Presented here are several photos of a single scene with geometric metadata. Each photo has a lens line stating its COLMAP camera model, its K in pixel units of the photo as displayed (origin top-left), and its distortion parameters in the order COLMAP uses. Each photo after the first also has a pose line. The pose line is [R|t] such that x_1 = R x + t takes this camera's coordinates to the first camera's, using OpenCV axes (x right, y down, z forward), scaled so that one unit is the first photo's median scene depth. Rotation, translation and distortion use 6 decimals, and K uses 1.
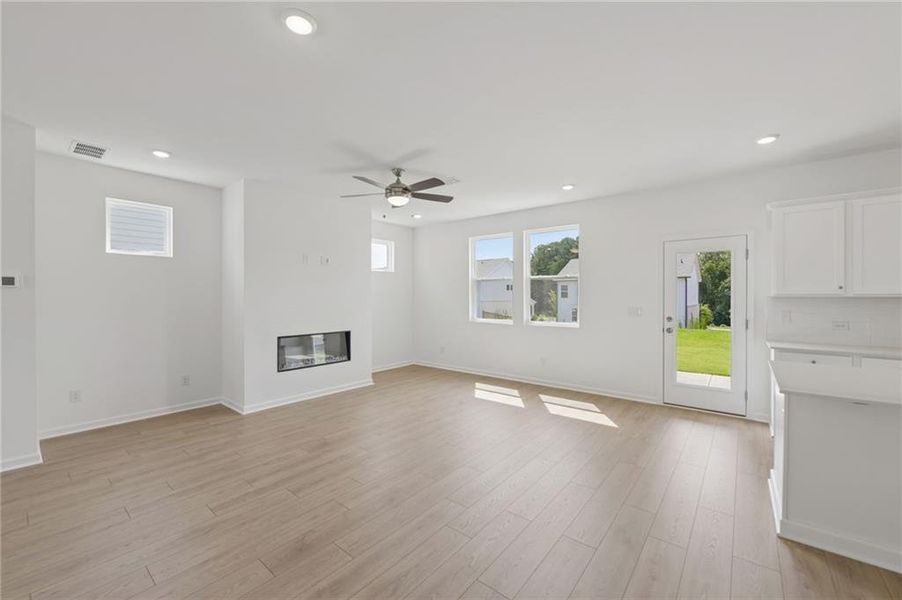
lens RADIAL K [[363.3, 0, 444.6], [0, 363.3, 297.3], [0, 0, 1]] dist [-0.002723, -0.000380]
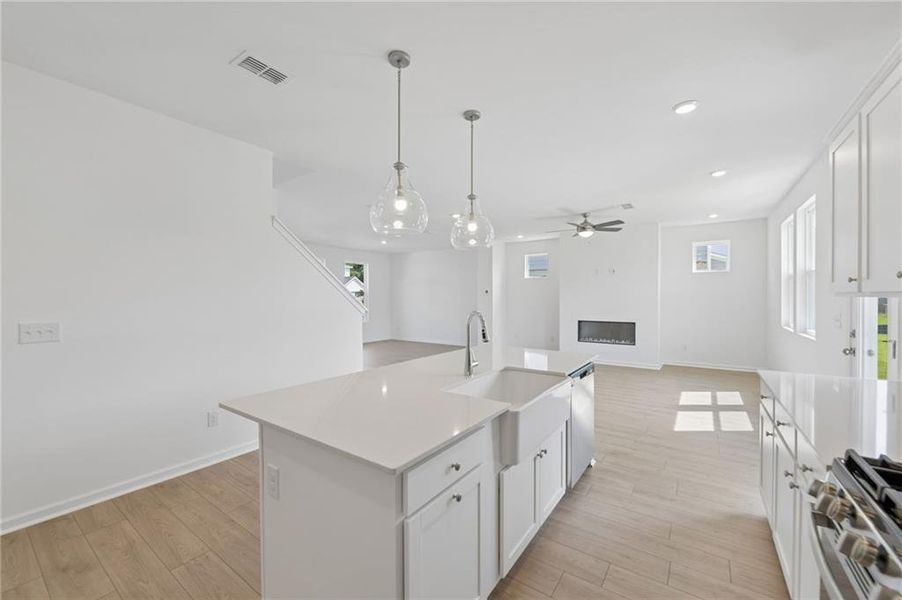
lens RADIAL K [[360.0, 0, 453.9], [0, 360.0, 297.6], [0, 0, 1]] dist [-0.001199, -0.000114]
pose [[0.084818, 0.000623, -0.996396, 1.164378], [-0.002294, 0.999997, 0.000430, 0.002270], [0.996394, 0.002249, 0.084819, 0.278768]]
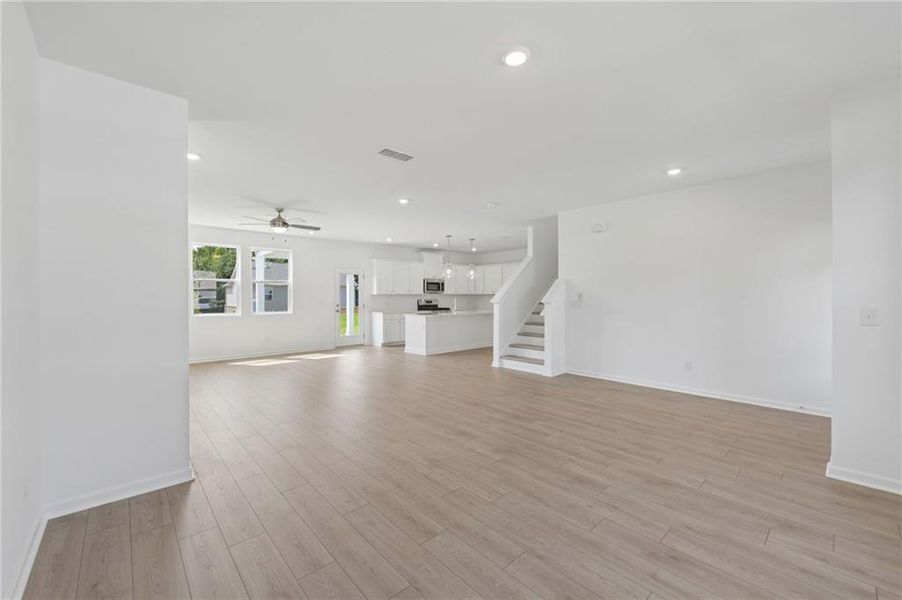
lens RADIAL K [[363.3, 0, 444.6], [0, 363.3, 297.3], [0, 0, 1]] dist [-0.002723, -0.000380]
pose [[0.143008, -0.004060, 0.989713, -1.332105], [0.011786, 0.999928, 0.002399, 0.014839], [-0.989651, 0.011321, 0.143046, 0.103705]]
